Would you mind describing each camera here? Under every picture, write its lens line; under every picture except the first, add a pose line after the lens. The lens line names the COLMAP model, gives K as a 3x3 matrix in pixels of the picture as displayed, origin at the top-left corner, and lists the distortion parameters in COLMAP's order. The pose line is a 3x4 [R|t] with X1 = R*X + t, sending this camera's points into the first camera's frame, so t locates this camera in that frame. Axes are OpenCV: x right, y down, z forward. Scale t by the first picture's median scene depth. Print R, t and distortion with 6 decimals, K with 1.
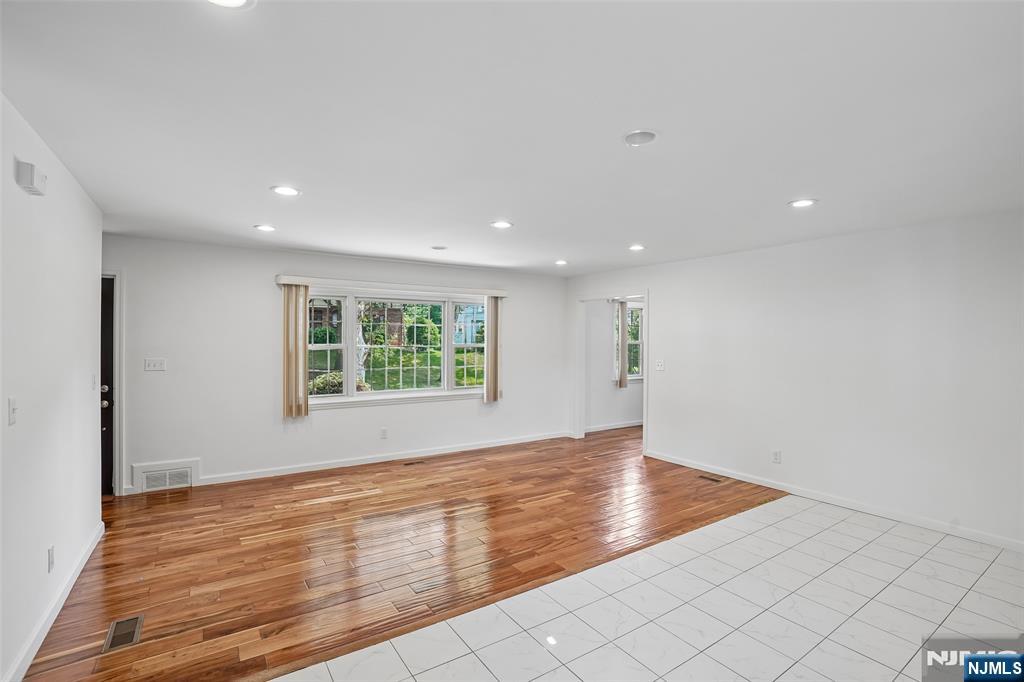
lens RADIAL K [[474.9, 0, 512.0], [0, 474.9, 341.0], [0, 0, 1]] dist [-0.041757, 0.000821]
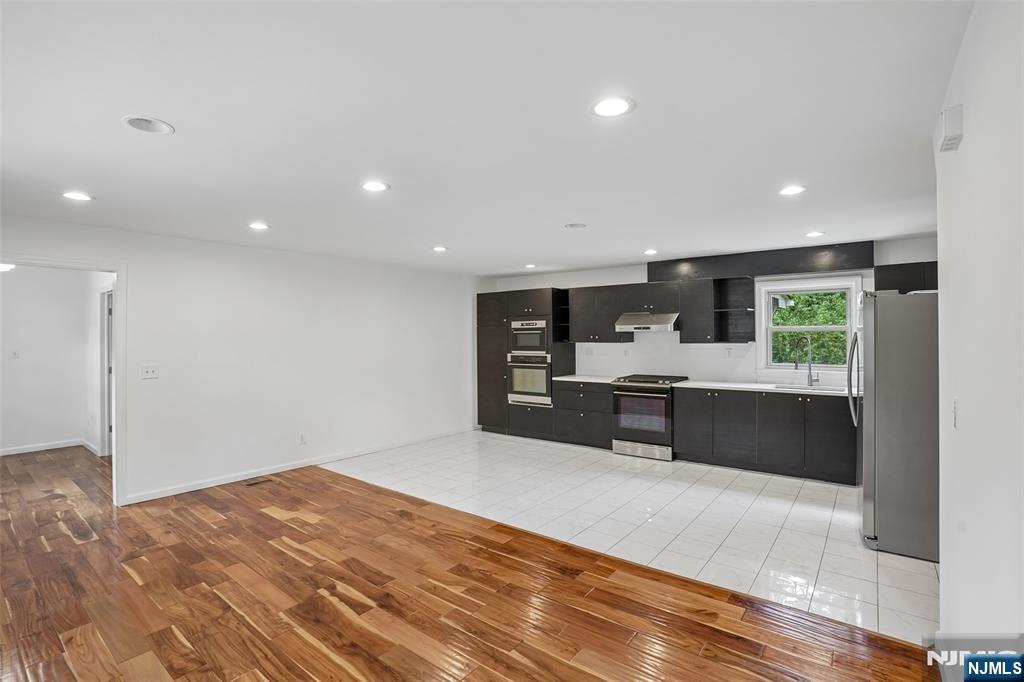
lens RADIAL K [[474.9, 0, 512.0], [0, 474.9, 341.0], [0, 0, 1]] dist [-0.041757, 0.000821]
pose [[-0.310040, -0.008216, 0.950688, -0.732599], [0.004865, 0.999936, 0.010228, -0.000393], [-0.950711, 0.007796, -0.309980, 0.927663]]
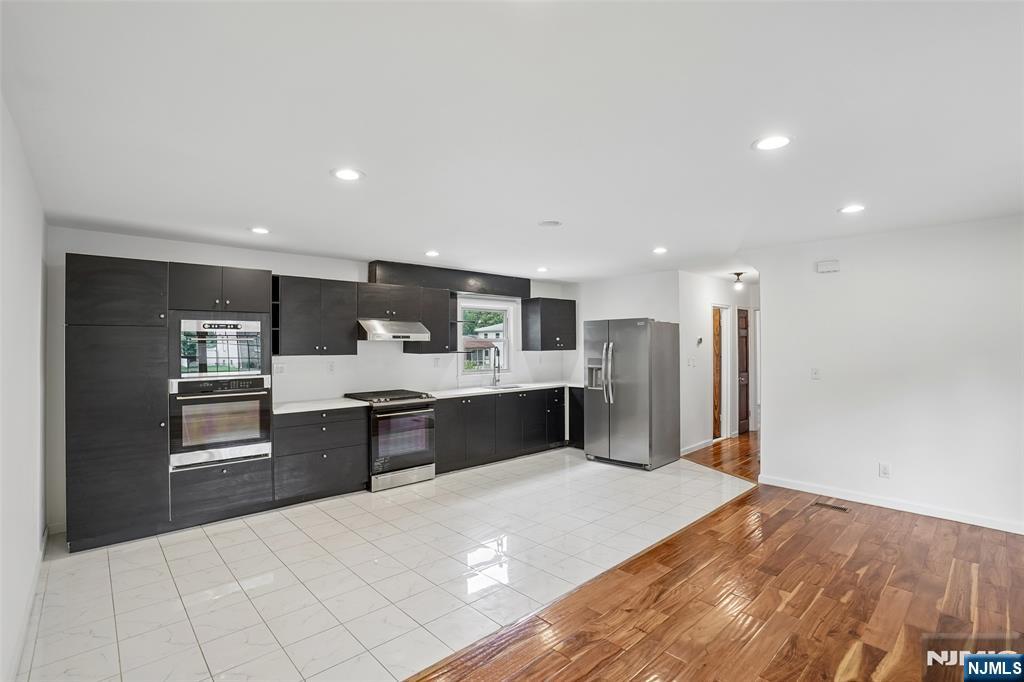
lens RADIAL K [[474.9, 0, 512.0], [0, 474.9, 341.0], [0, 0, 1]] dist [-0.041757, 0.000821]
pose [[-0.989121, 0.005687, -0.146993, 0.331205], [0.007331, 0.999916, -0.010645, 0.003388], [0.146920, -0.011607, -0.989080, 1.363871]]
